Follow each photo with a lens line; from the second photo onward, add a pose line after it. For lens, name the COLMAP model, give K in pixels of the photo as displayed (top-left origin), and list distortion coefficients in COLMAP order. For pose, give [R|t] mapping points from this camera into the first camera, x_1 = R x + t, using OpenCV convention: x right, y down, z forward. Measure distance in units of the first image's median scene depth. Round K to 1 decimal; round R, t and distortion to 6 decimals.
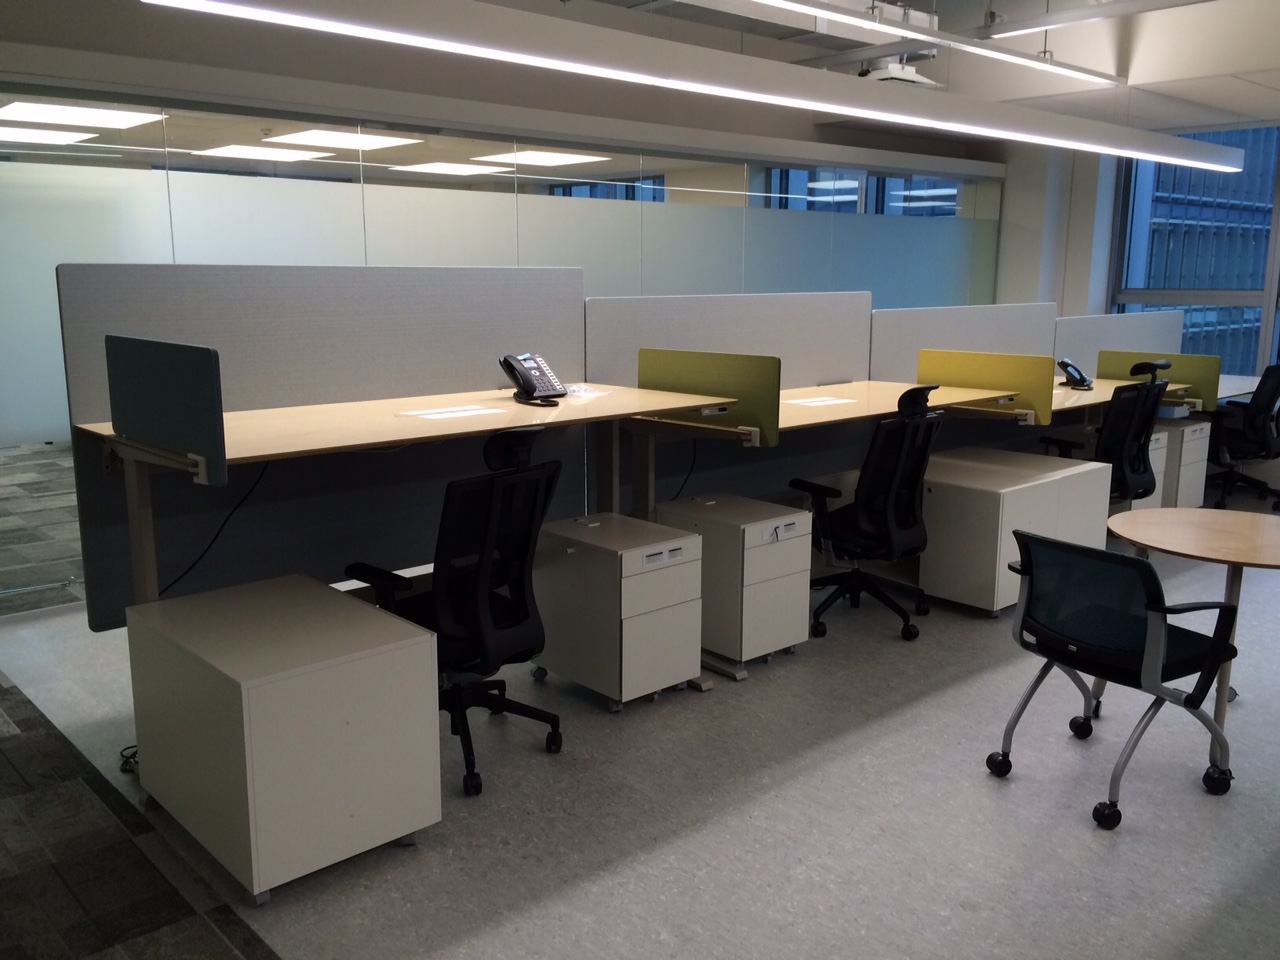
lens RADIAL K [[1084.5, 0, 640.4], [0, 1084.5, 485.3], [0, 0, 1]] dist [0.136651, -0.192012]
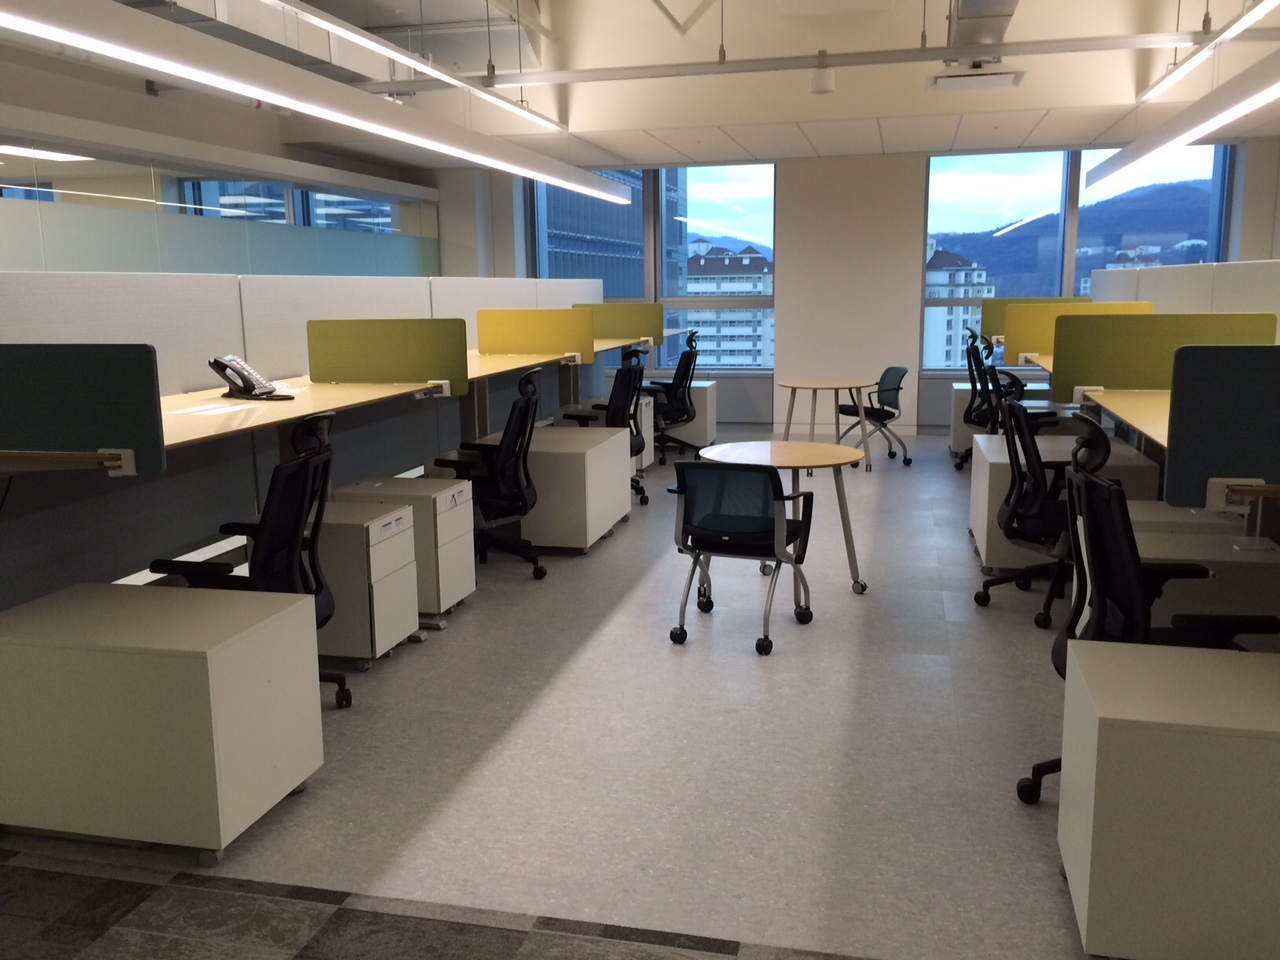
lens RADIAL K [[1082.6, 0, 639.2], [0, 1082.6, 476.6], [0, 0, 1]] dist [0.077451, -0.004950]
pose [[0.831120, -0.109641, 0.545177, -0.344811], [0.121079, 0.992529, 0.015024, 0.026444], [-0.542751, 0.053522, 0.838186, -0.086581]]
